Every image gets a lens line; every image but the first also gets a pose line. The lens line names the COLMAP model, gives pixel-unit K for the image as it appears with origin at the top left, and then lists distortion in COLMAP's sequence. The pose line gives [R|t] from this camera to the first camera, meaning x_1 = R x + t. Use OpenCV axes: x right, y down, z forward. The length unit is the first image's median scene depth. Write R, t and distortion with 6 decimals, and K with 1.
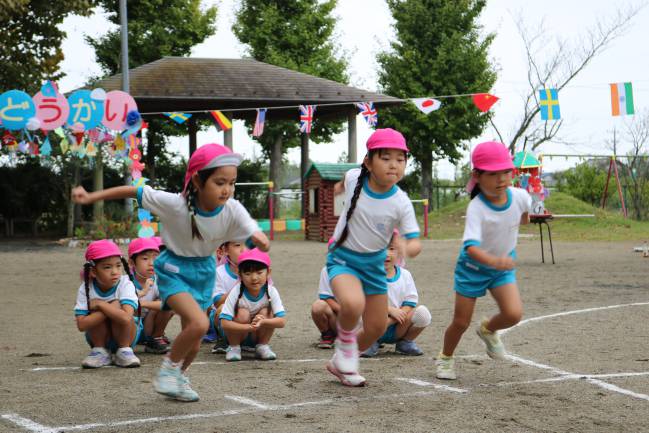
lens RADIAL K [[1466.7, 0, 324.5], [0, 1466.7, 216.5], [0, 0, 1]] dist [0.084511, 0.056394]
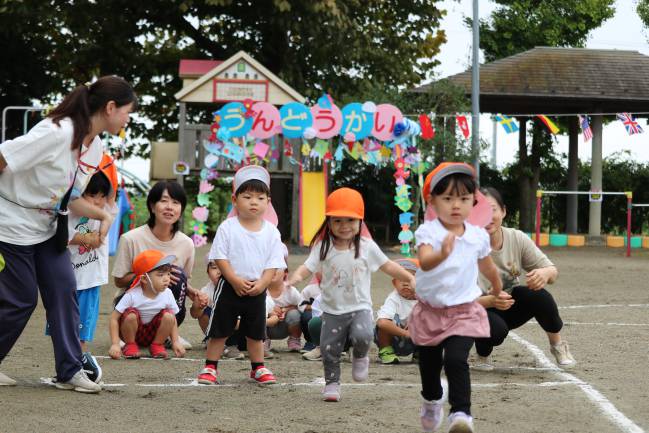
lens RADIAL K [[2191.2, 0, 324.5], [0, 2191.2, 216.5], [0, 0, 1]] dist [-0.426744, -0.893978]
pose [[0.958533, 0.035910, -0.282711, 0.124975], [-0.038168, 0.999268, -0.002481, 0.001431], [0.282415, 0.013169, 0.959202, -0.254917]]
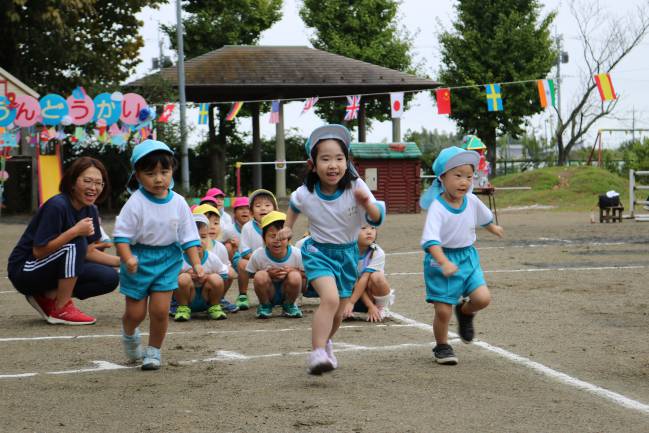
lens RADIAL K [[1666.5, 0, 324.5], [0, 1666.5, 216.5], [0, 0, 1]] dist [0.096773, 0.682507]
pose [[0.994668, -0.006932, -0.102892, 0.079292], [0.008368, 0.999873, 0.013528, 0.001454], [0.102785, -0.014317, 0.994601, -0.194601]]
